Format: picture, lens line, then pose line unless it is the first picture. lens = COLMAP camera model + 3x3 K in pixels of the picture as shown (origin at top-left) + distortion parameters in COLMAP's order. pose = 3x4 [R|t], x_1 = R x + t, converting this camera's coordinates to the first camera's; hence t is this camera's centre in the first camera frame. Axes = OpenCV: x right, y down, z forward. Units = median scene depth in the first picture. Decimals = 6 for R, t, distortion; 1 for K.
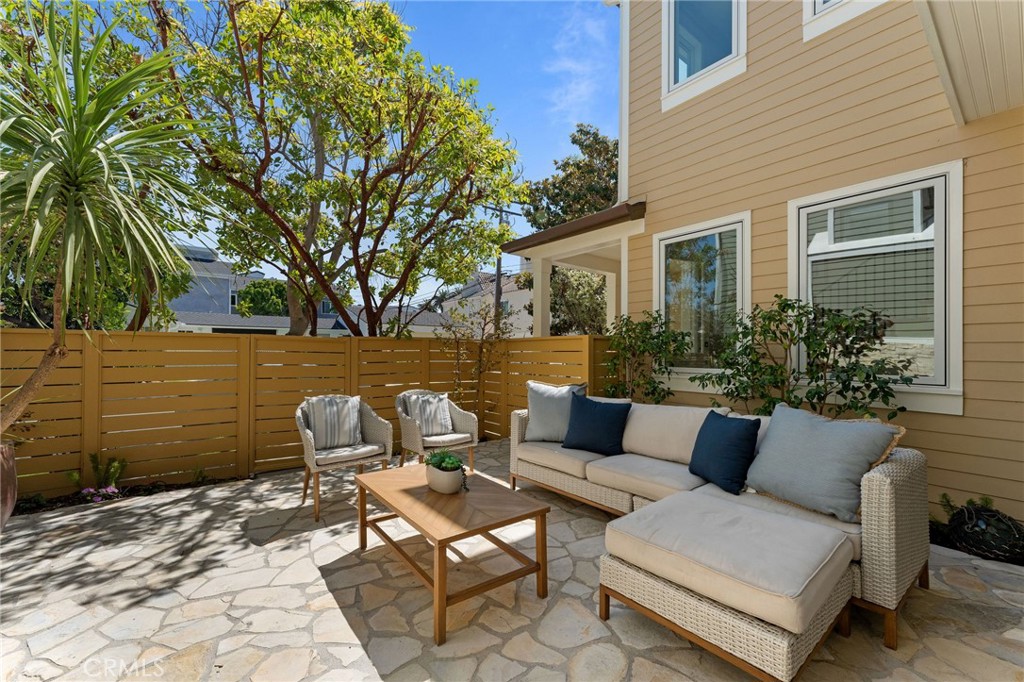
lens RADIAL K [[411.5, 0, 509.5], [0, 411.5, 342.4], [0, 0, 1]] dist [0.000370, 0.000655]
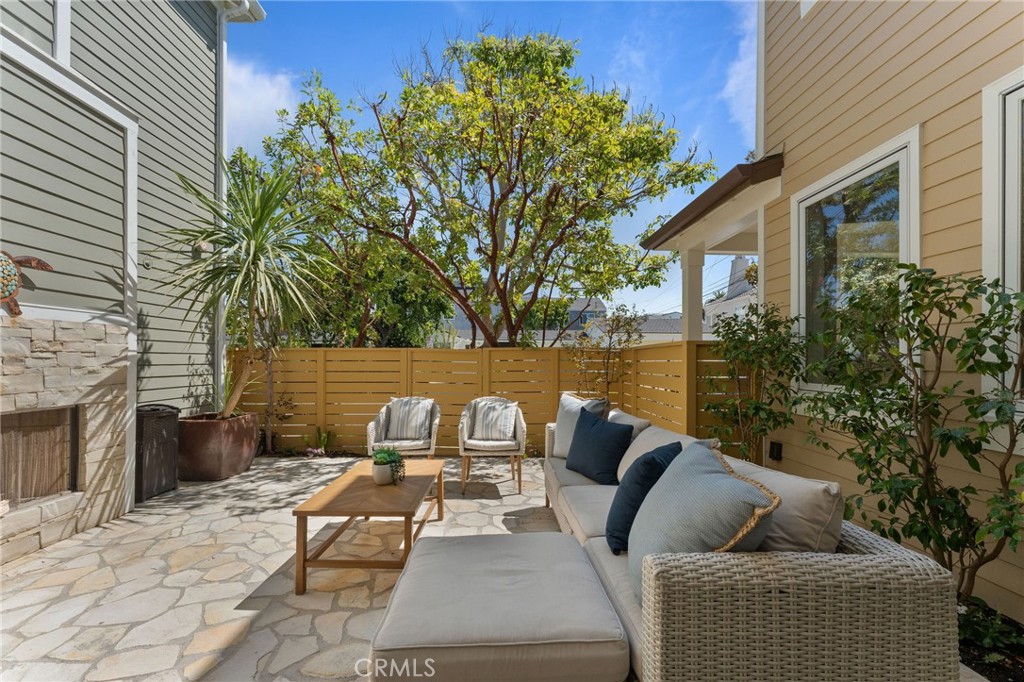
lens RADIAL K [[417.1, 0, 509.4], [0, 417.1, 354.2], [0, 0, 1]] dist [0.000476, 0.000504]
pose [[0.799650, -0.010844, -0.600368, 0.606962], [0.015878, 0.999869, 0.003088, 0.001224], [0.600256, -0.012002, 0.799718, 0.201165]]
